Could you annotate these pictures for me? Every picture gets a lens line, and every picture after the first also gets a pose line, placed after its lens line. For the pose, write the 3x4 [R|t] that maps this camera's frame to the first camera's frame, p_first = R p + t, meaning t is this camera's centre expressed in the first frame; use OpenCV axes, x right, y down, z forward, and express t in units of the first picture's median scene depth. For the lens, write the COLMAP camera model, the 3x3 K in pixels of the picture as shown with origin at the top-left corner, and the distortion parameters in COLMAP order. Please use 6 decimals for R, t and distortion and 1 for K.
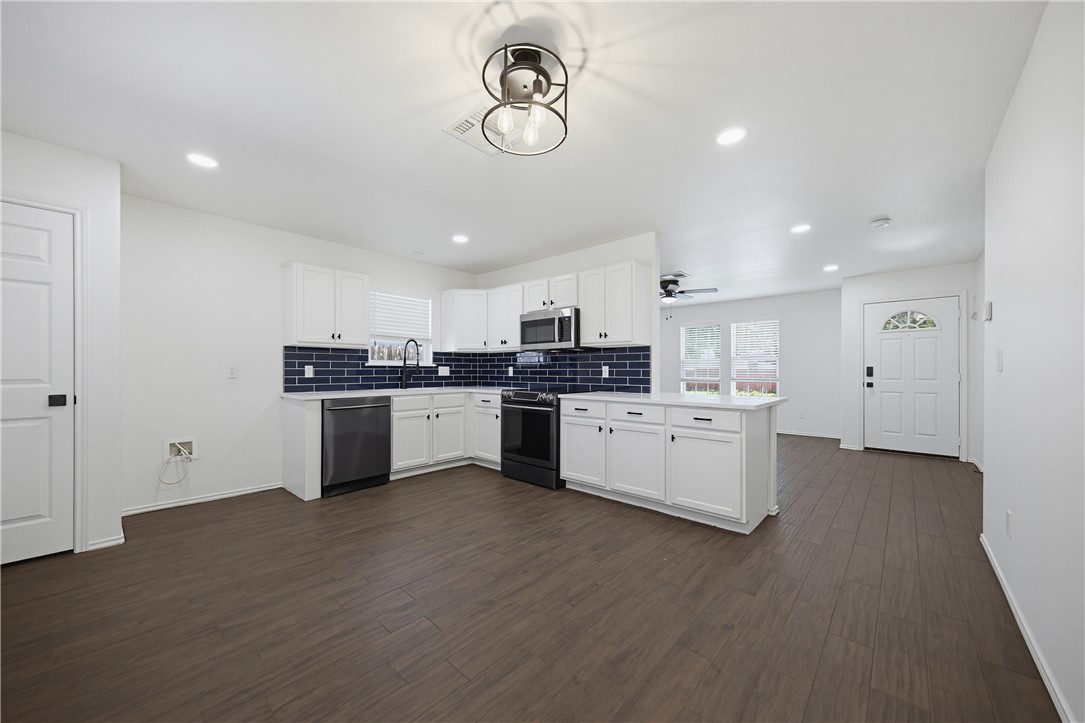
lens RADIAL K [[405.5, 0, 545.0], [0, 405.5, 368.1], [0, 0, 1]] dist [0.001674, 0.000116]
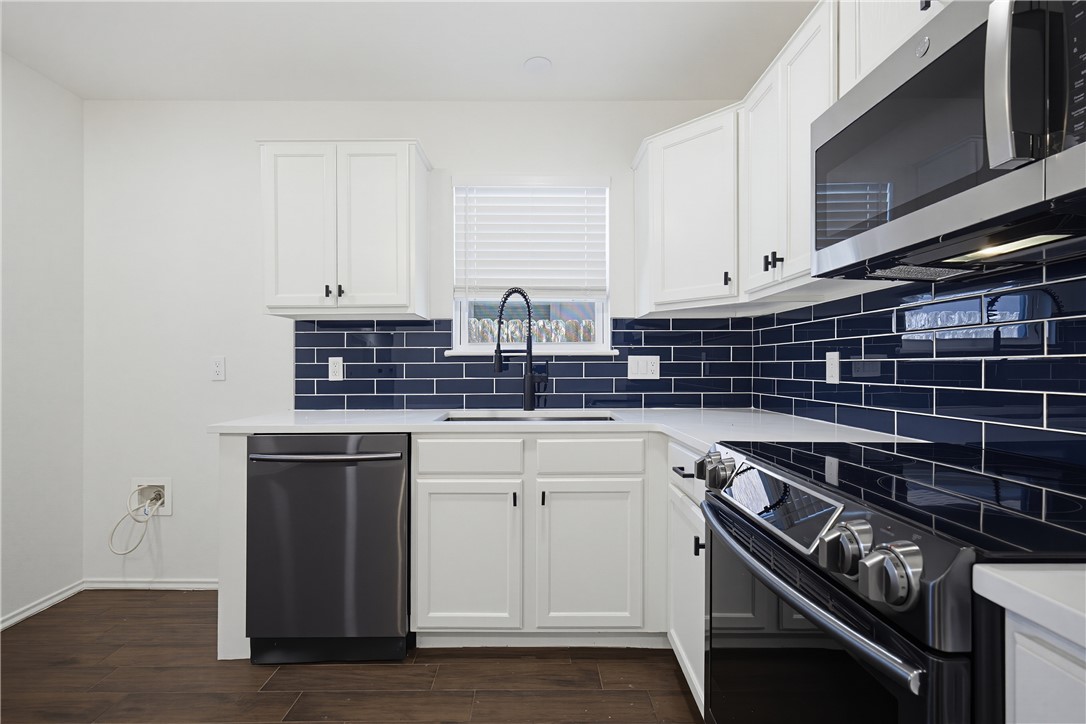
lens RADIAL K [[501.9, 0, 543.2], [0, 501.9, 365.7], [0, 0, 1]] dist [0.011284, 0.000134]
pose [[0.674455, -0.004406, -0.738303, 0.053190], [0.008704, 0.999960, 0.001984, 0.005510], [0.738265, -0.007764, 0.674466, 0.766158]]
